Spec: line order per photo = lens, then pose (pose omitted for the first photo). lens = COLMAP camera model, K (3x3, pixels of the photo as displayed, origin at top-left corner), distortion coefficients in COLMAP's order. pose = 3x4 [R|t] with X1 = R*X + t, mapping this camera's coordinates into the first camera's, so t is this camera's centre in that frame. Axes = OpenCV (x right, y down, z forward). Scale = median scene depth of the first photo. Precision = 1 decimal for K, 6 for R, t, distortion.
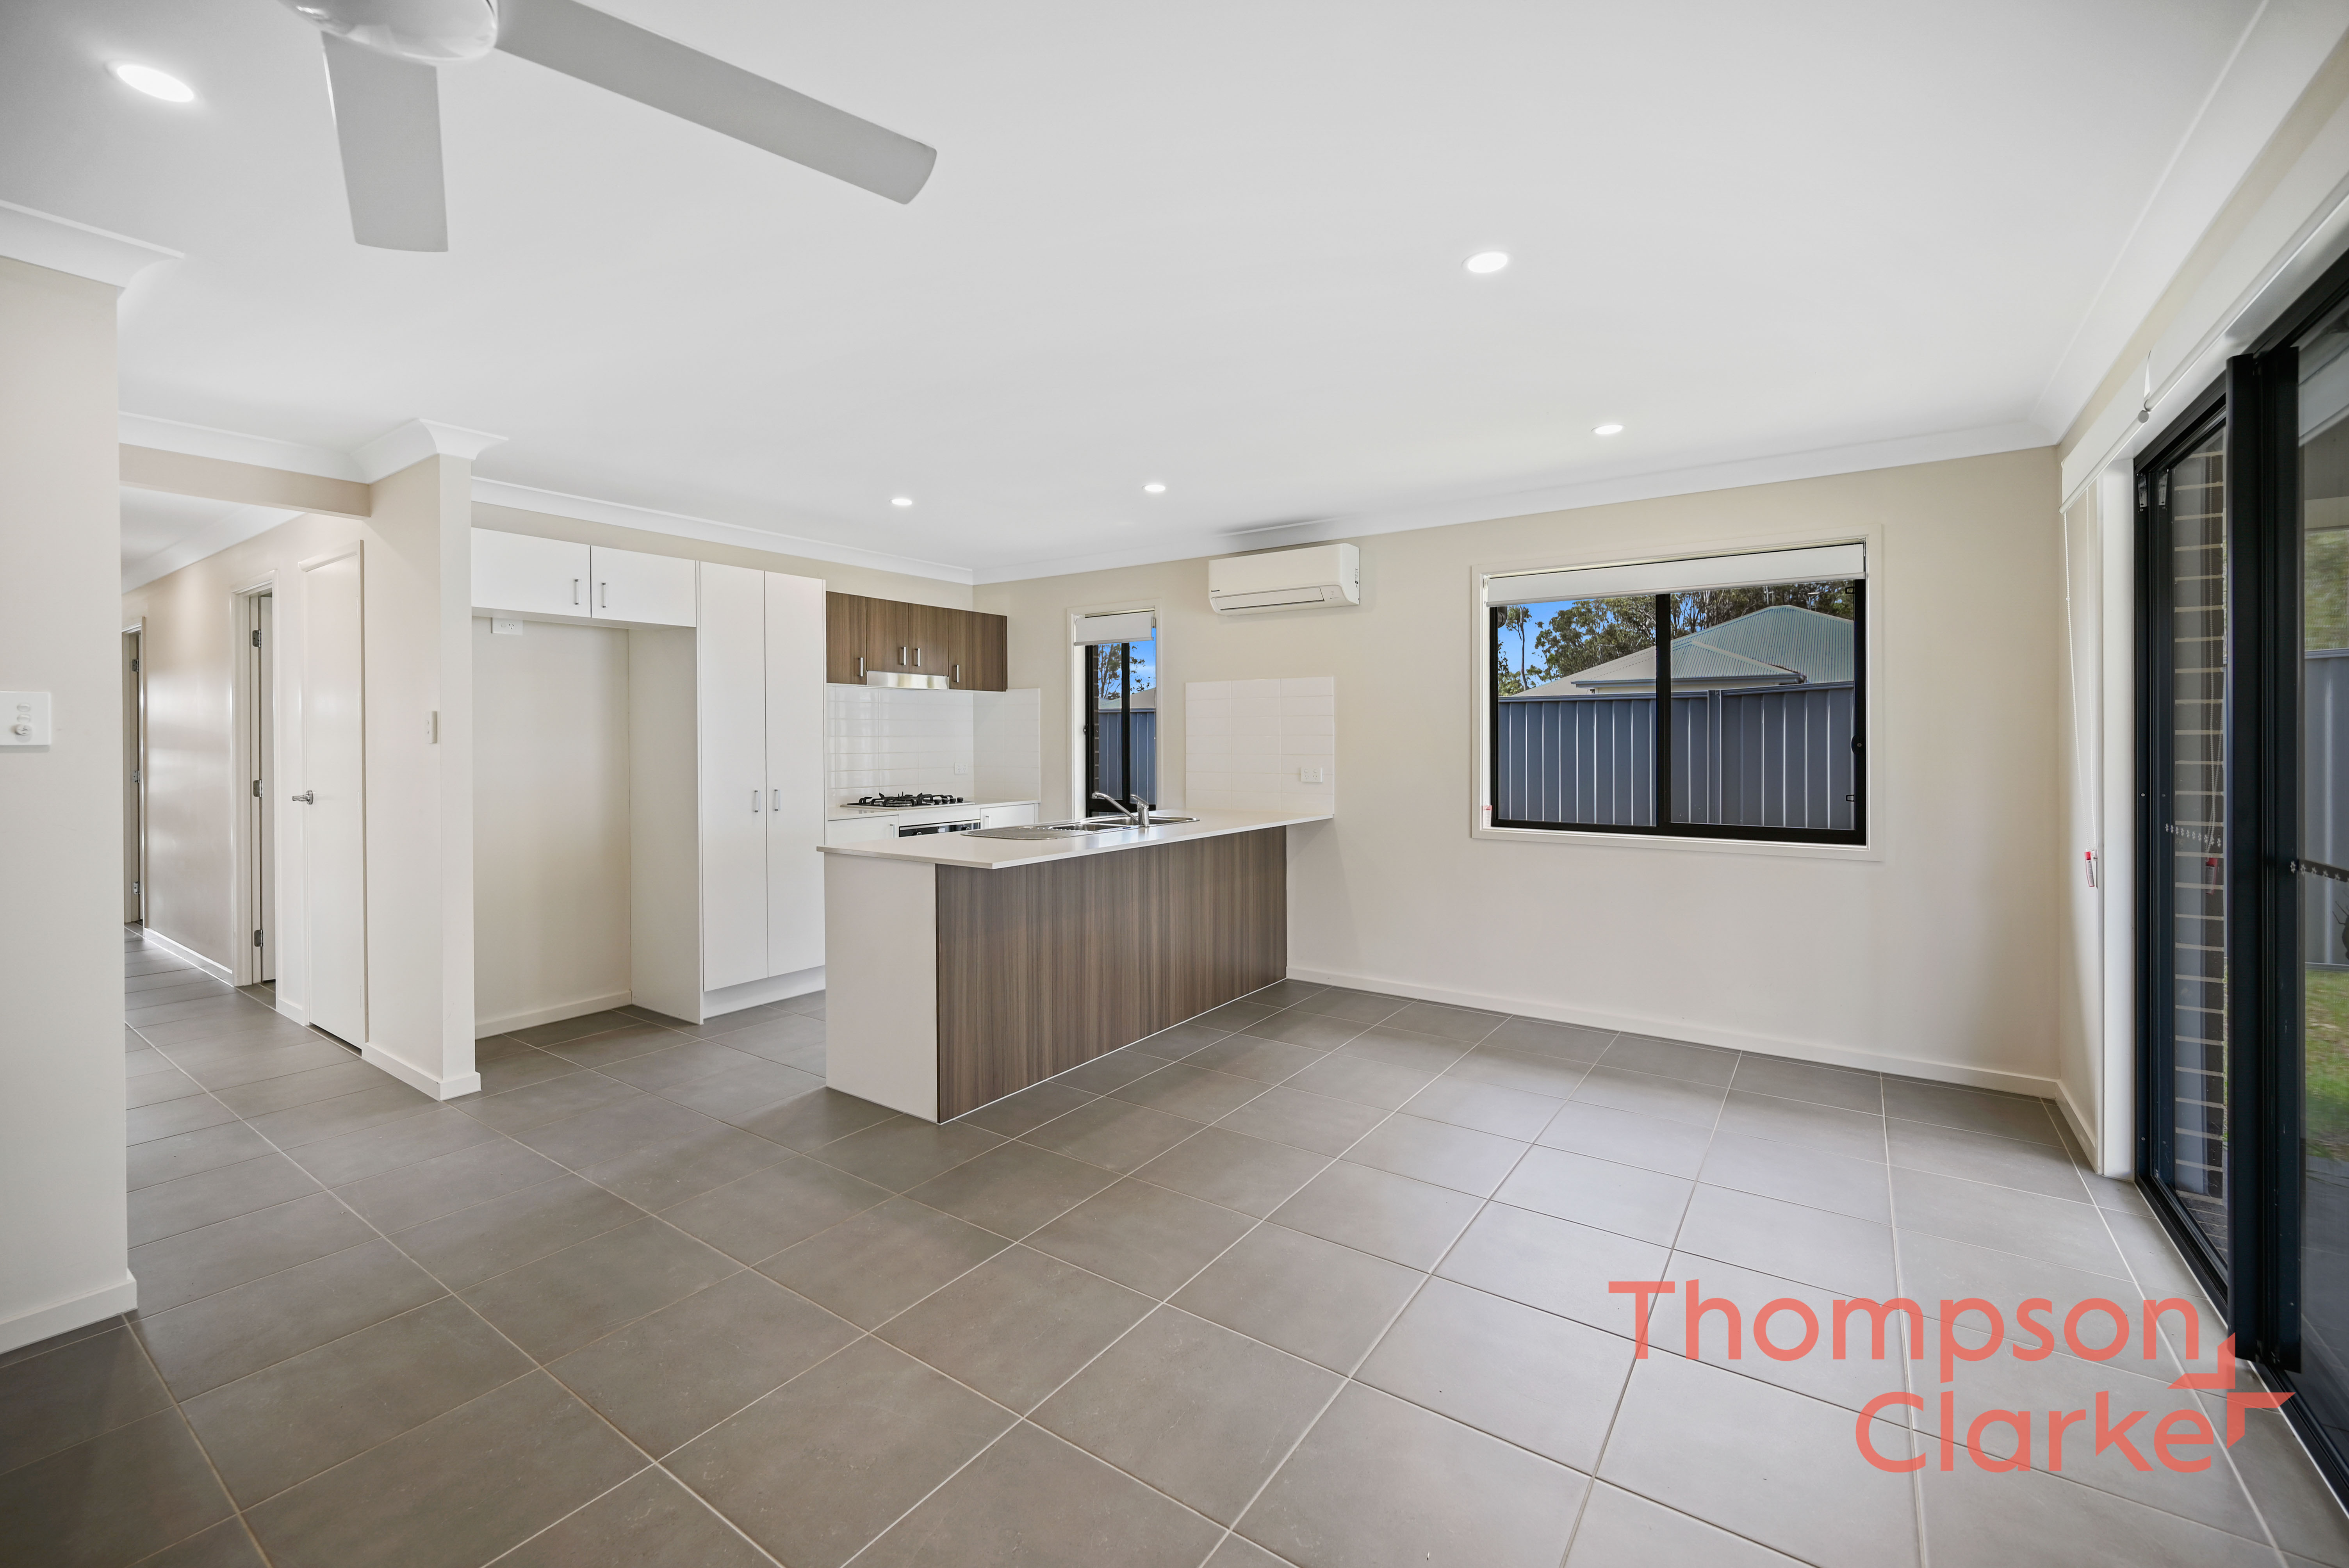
lens RADIAL K [[975.0, 0, 1160.5], [0, 975.0, 744.8], [0, 0, 1]] dist [-0.002180, -0.000002]
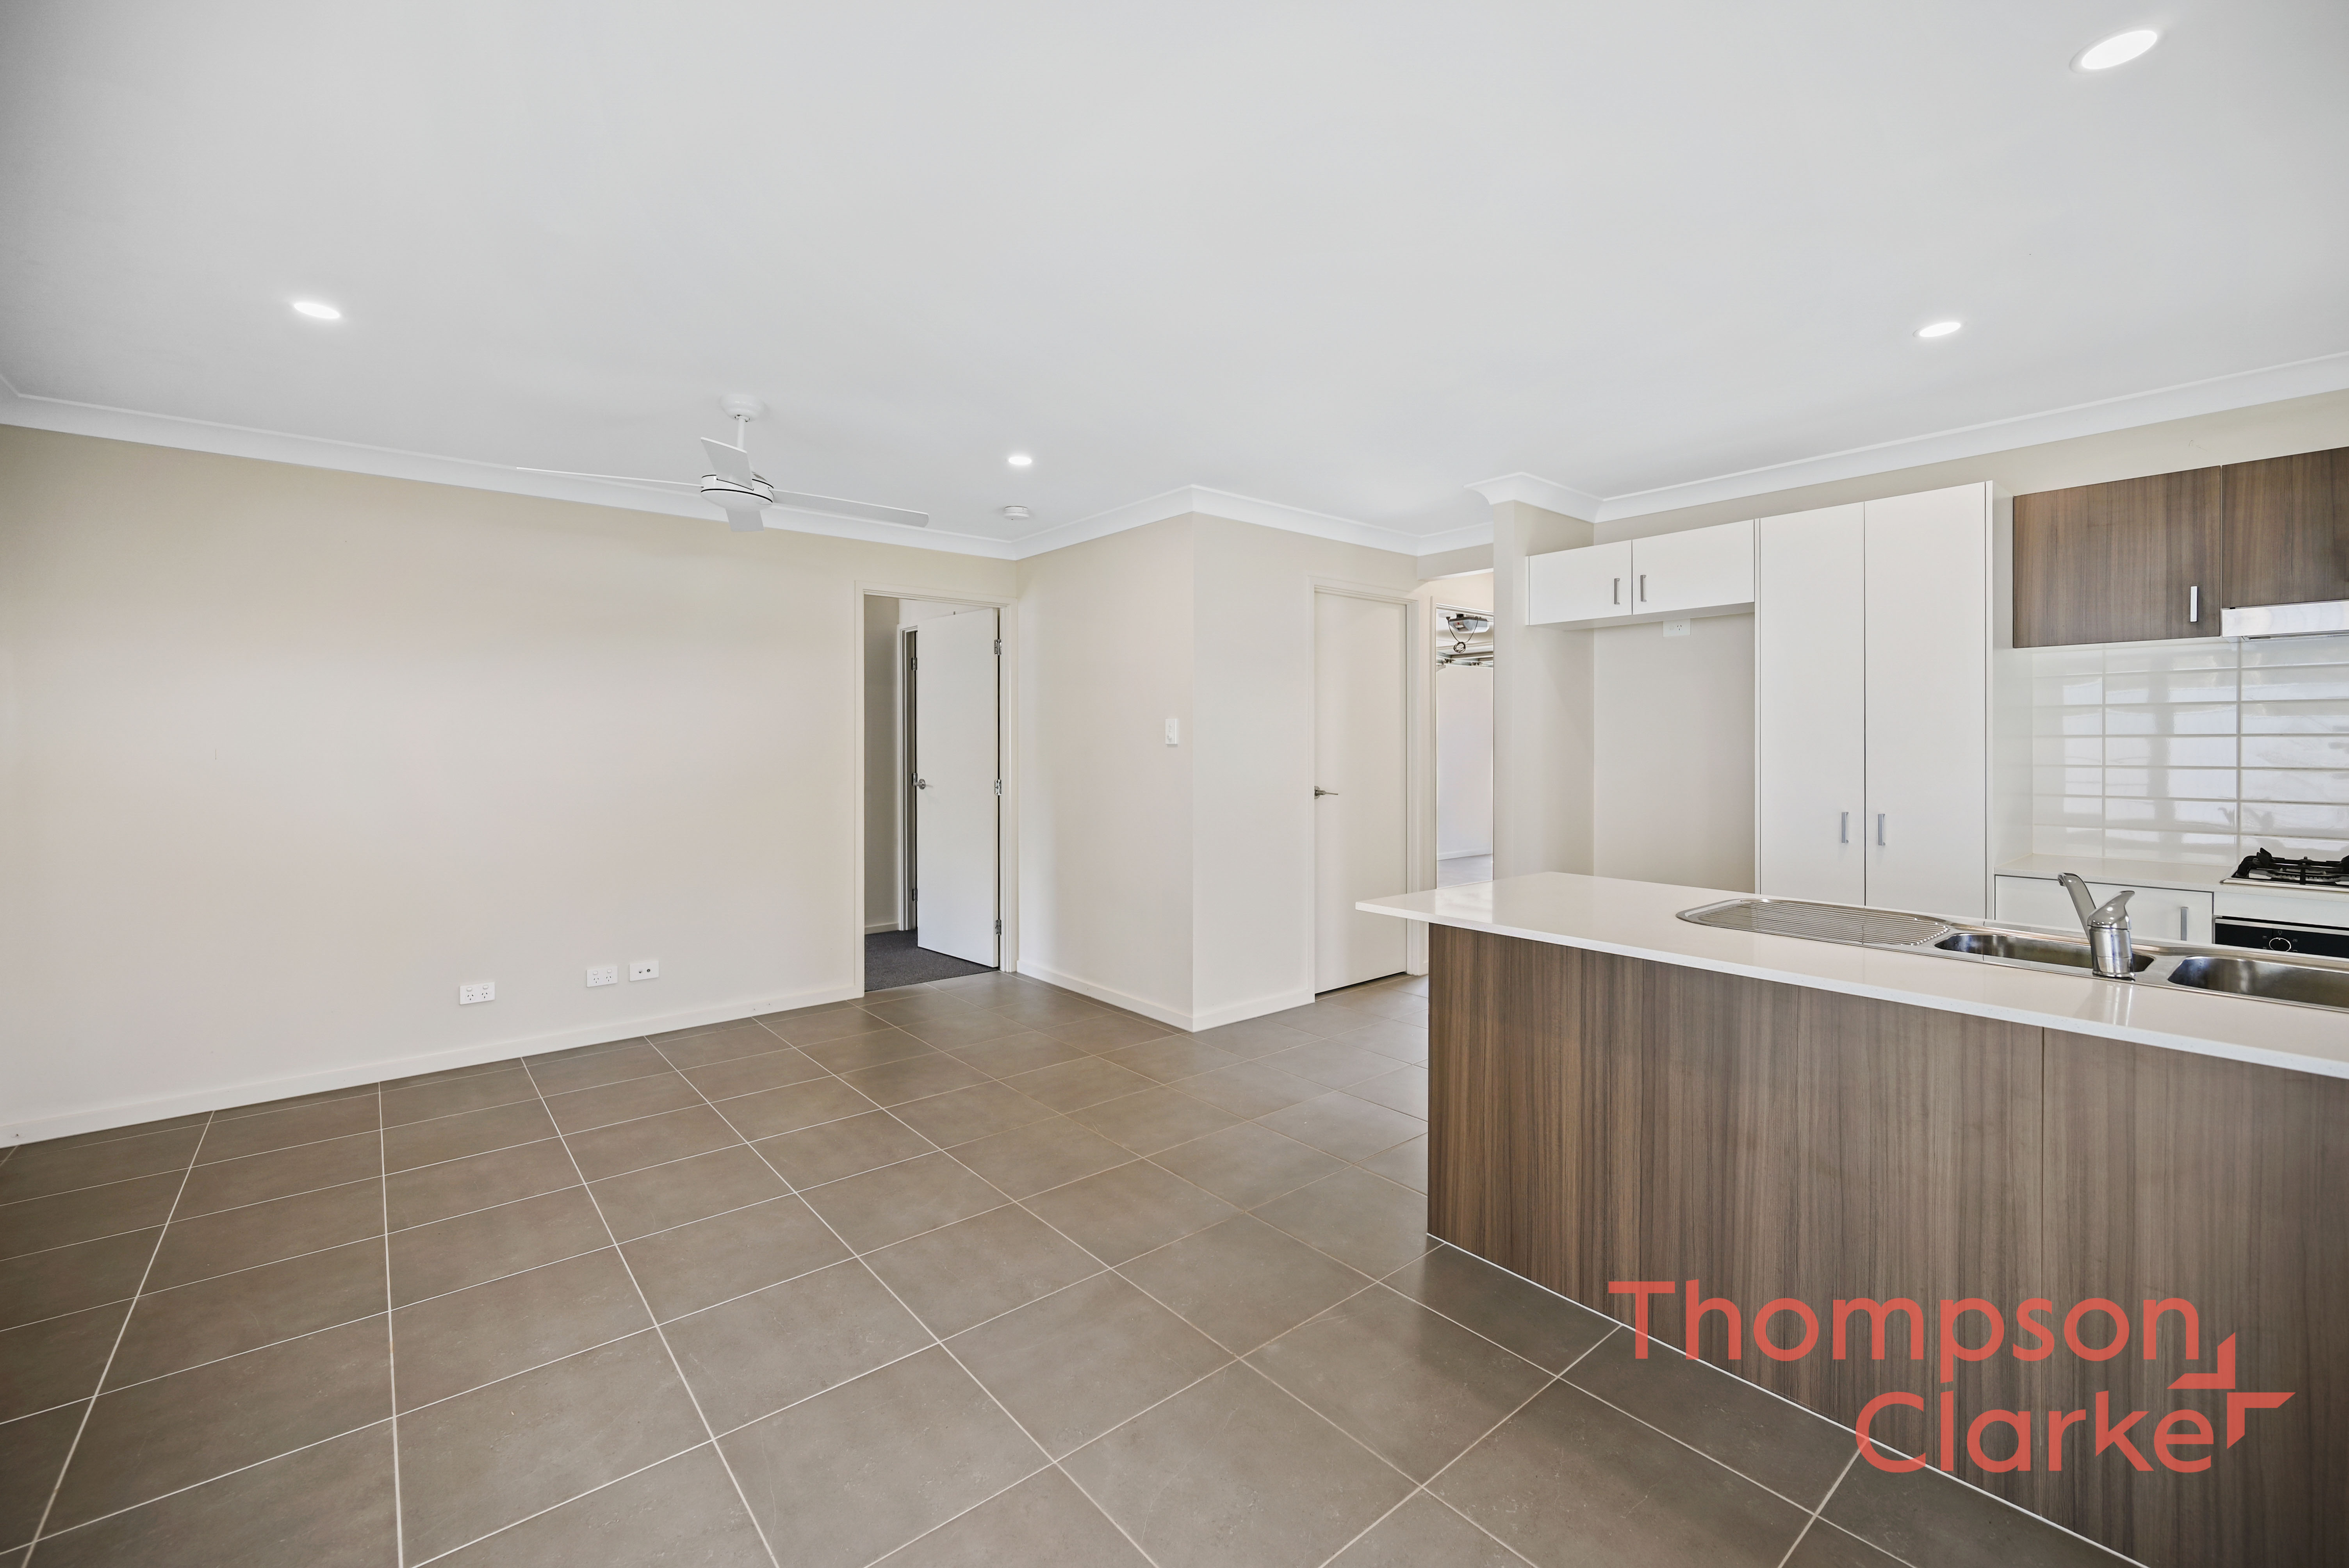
lens RADIAL K [[975.0, 0, 1160.5], [0, 975.0, 744.8], [0, 0, 1]] dist [-0.002180, -0.000002]
pose [[-0.264198, 0.007565, -0.964439, 0.514908], [-0.002997, 0.999958, 0.008664, -0.009377], [0.964464, 0.005180, -0.264164, 0.877253]]
